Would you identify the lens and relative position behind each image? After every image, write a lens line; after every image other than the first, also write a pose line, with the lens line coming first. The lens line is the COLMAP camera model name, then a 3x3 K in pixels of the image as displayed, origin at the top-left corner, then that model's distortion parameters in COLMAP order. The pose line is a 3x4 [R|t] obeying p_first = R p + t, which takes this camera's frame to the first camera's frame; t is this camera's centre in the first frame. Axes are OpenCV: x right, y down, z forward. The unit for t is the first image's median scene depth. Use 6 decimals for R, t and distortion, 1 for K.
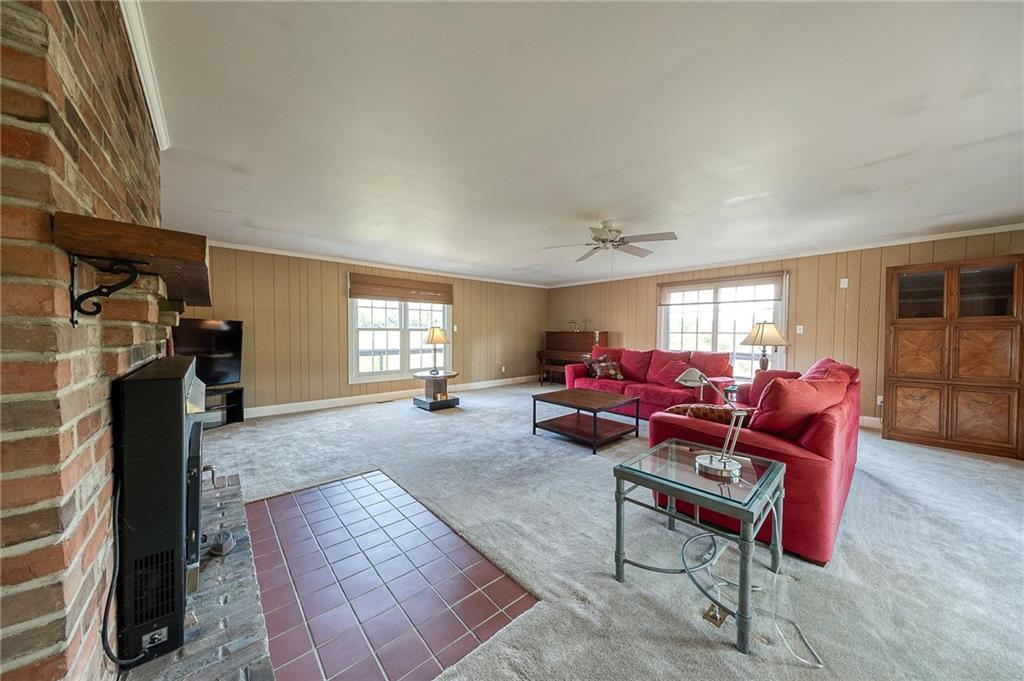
lens RADIAL K [[344.1, 0, 511.1], [0, 344.1, 340.6], [0, 0, 1]] dist [0.001280, -0.001646]
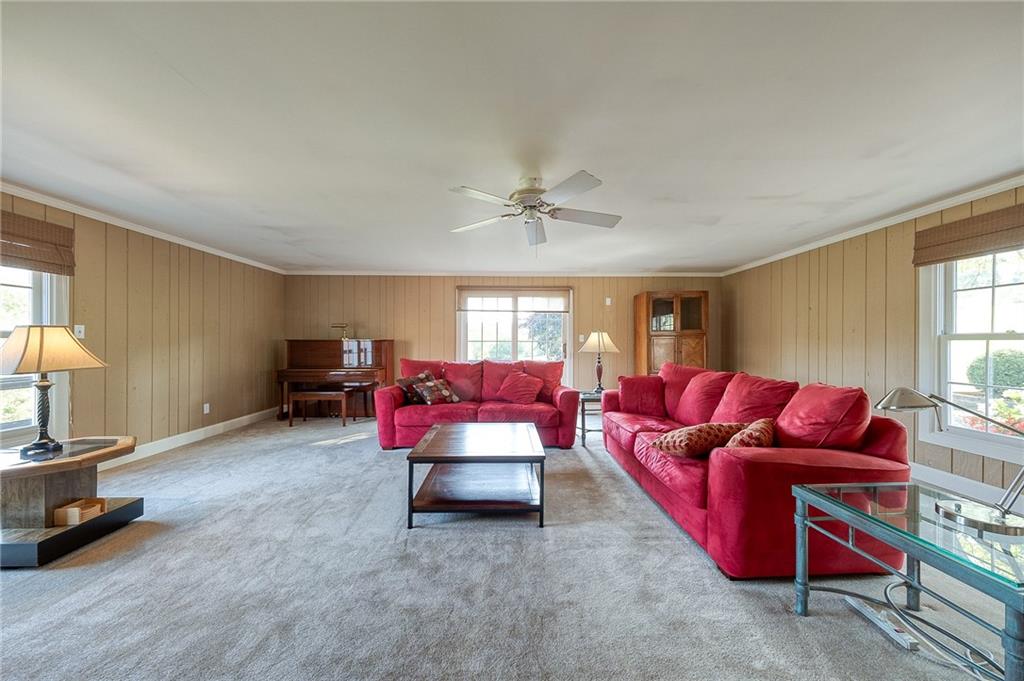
lens RADIAL K [[344.1, 0, 510.0], [0, 344.1, 341.5], [0, 0, 1]] dist [0.001280, -0.001646]
pose [[0.643274, 0.000222, 0.765636, -0.182795], [0.020392, 0.999640, -0.017422, -0.005609], [-0.765365, 0.026820, 0.643038, 0.387193]]
